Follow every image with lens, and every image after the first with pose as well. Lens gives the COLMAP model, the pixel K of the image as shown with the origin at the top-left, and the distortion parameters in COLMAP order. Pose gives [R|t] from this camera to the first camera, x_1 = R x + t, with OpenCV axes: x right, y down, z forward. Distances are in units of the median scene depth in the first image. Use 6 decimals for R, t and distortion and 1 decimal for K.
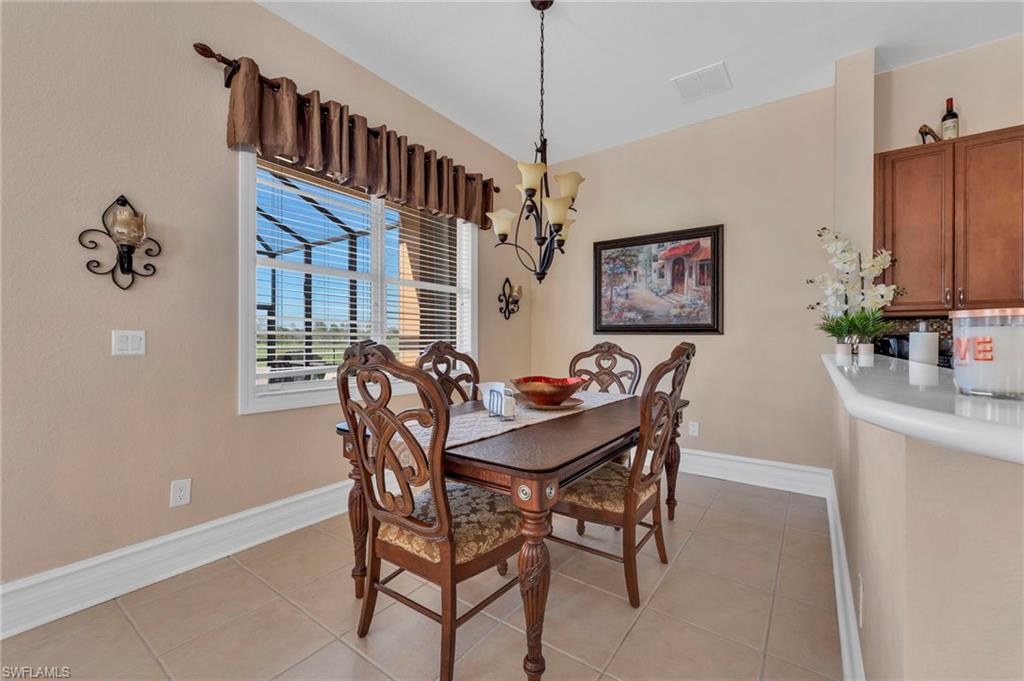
lens RADIAL K [[417.2, 0, 510.0], [0, 417.2, 336.2], [0, 0, 1]] dist [0.007906, 0.000174]
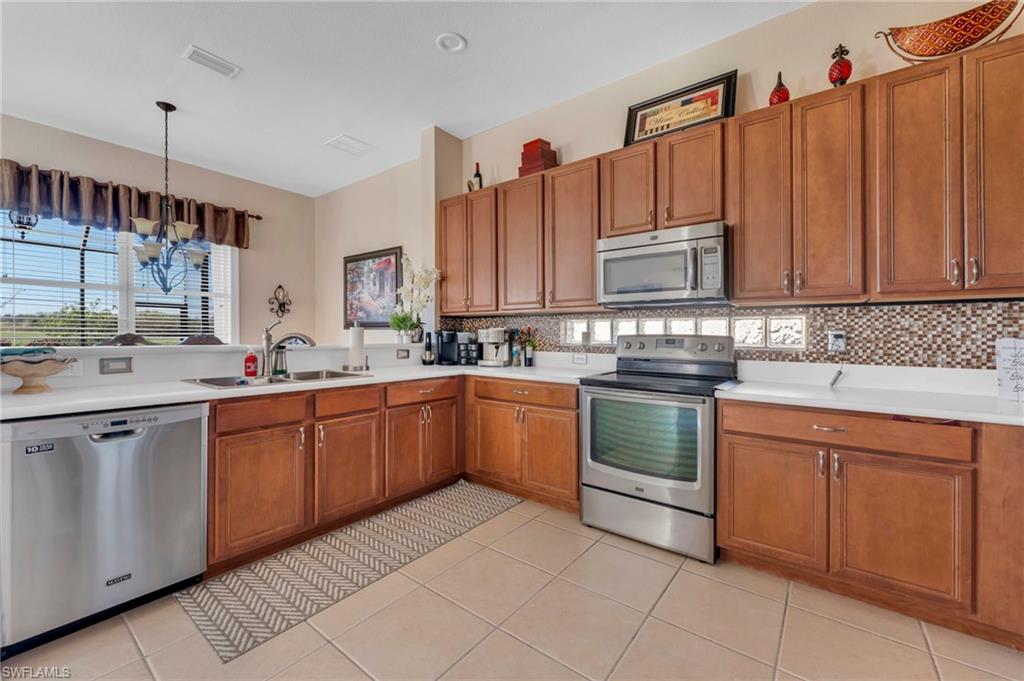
lens RADIAL K [[417.2, 0, 510.0], [0, 417.2, 336.2], [0, 0, 1]] dist [0.007906, 0.000174]
pose [[0.999411, -0.001614, -0.034278, 0.883353], [0.001943, 0.999952, 0.009554, 0.006189], [0.034261, -0.009615, 0.999367, -0.303836]]
